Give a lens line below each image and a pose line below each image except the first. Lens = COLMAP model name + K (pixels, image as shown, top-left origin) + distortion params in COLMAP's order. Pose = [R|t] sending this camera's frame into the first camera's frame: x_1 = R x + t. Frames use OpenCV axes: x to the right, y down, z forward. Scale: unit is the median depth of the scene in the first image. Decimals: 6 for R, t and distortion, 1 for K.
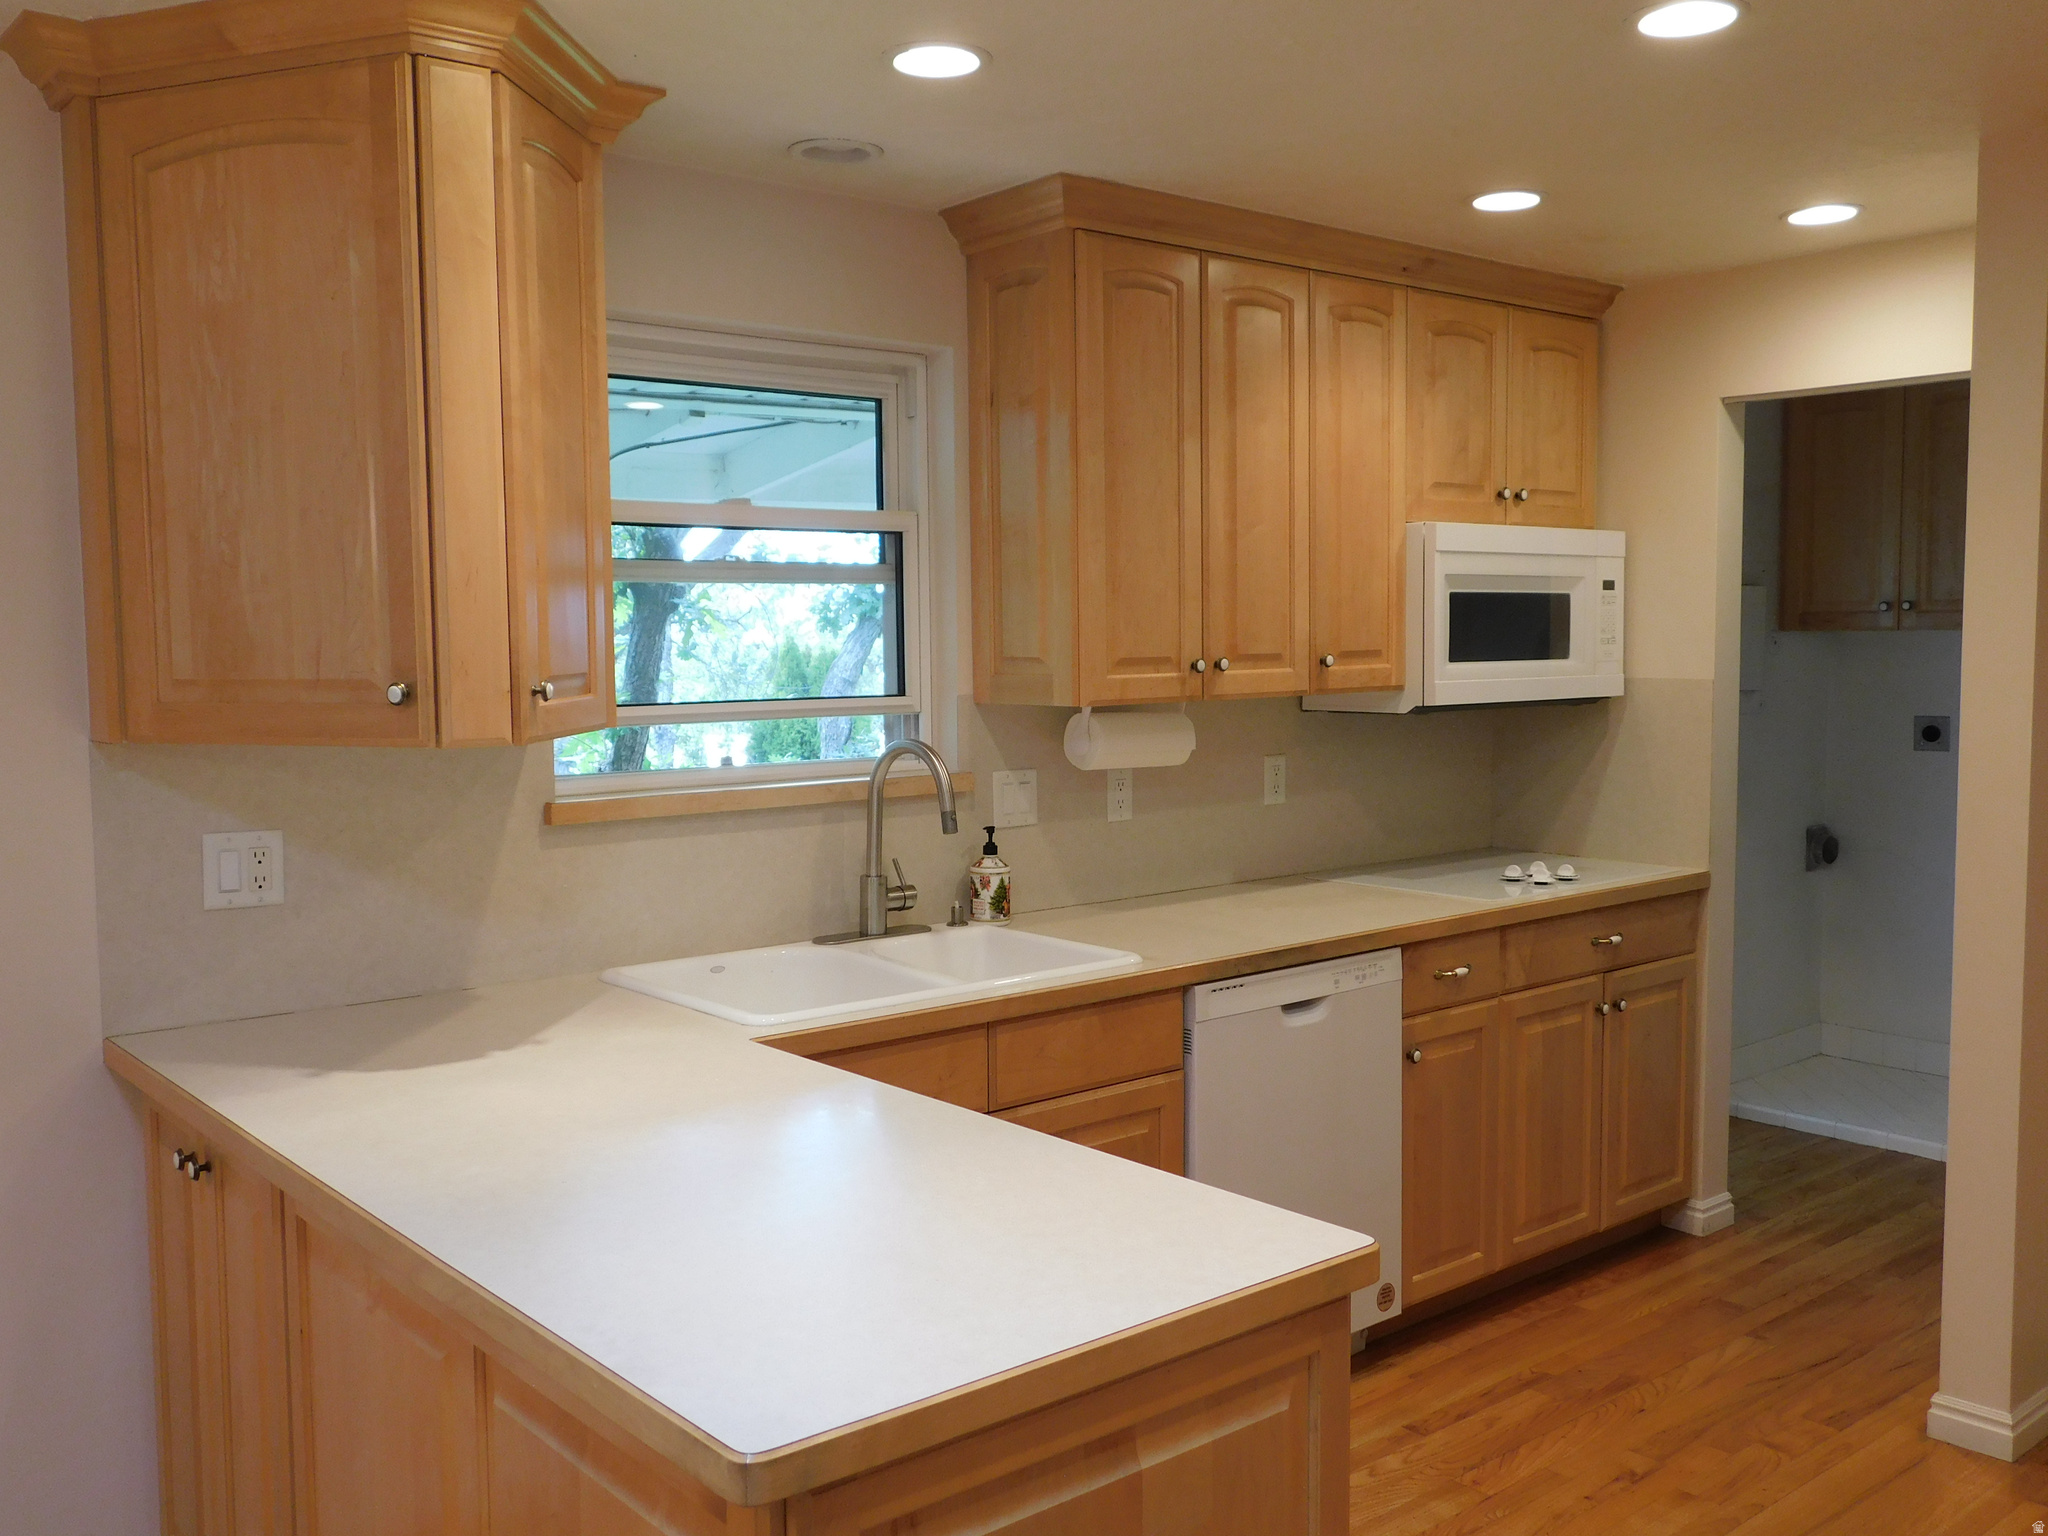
lens RADIAL K [[1805.0, 0, 1021.6], [0, 1805.0, 770.6], [0, 0, 1]] dist [0.000847, -0.004037]
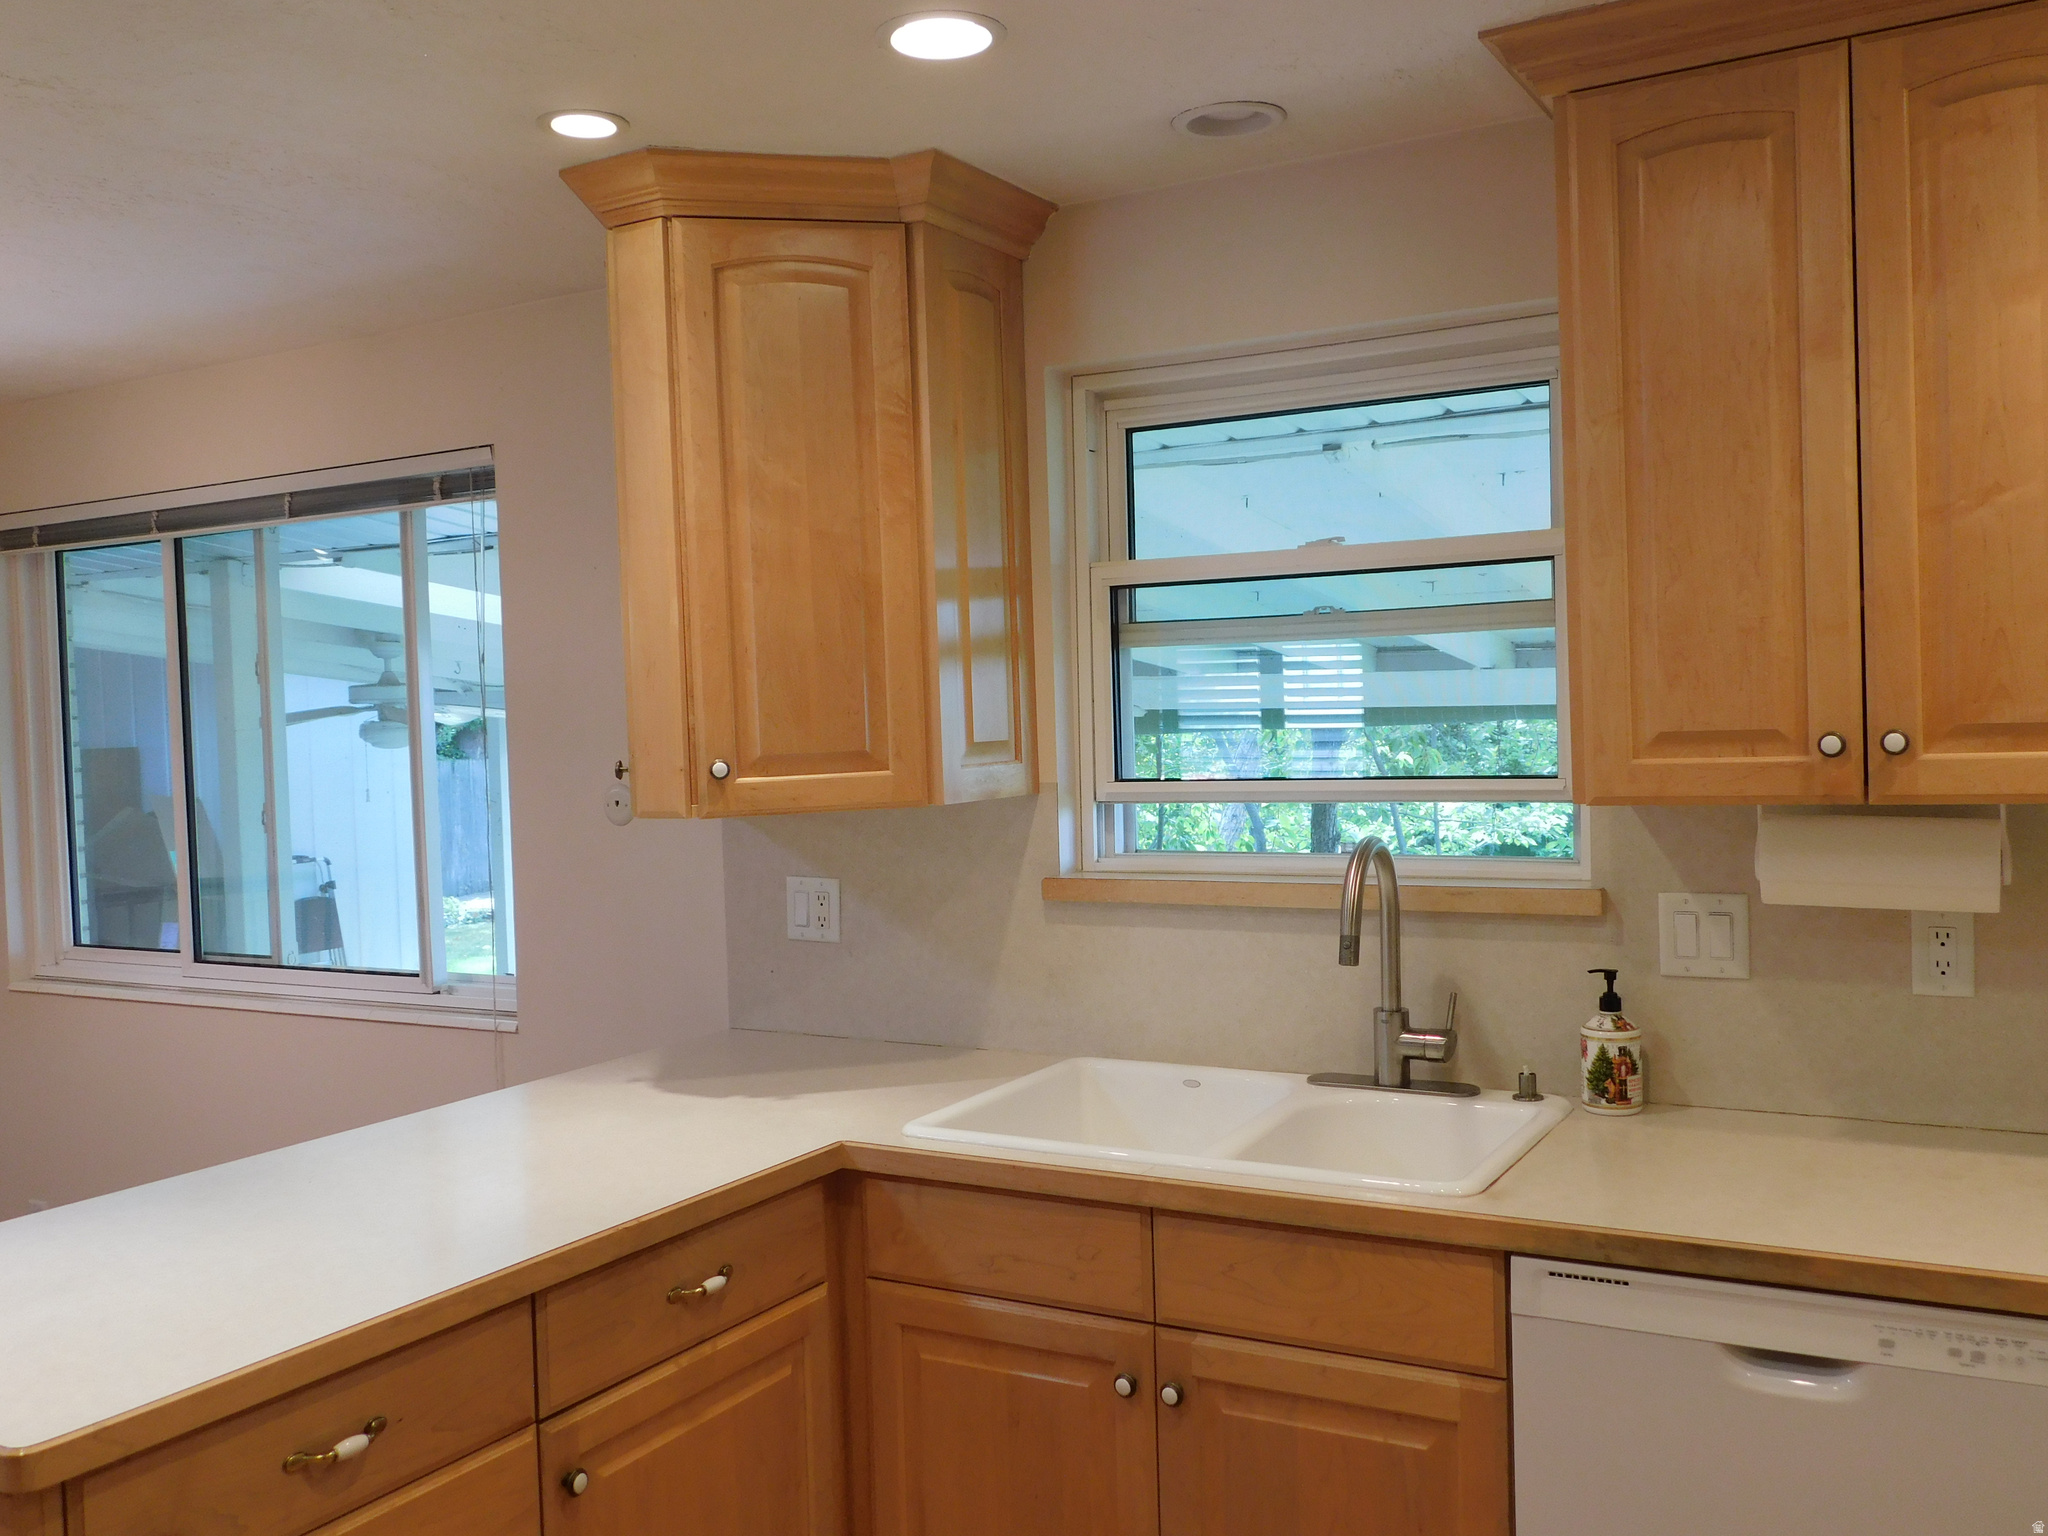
lens RADIAL K [[1805.0, 0, 1022.4], [0, 1805.0, 768.1], [0, 0, 1]] dist [0.000847, -0.004037]
pose [[0.342931, 0.029243, -0.938905, 0.602555], [-0.044638, 0.998893, 0.014808, -0.050910], [0.938299, 0.036833, 0.343857, 0.592639]]
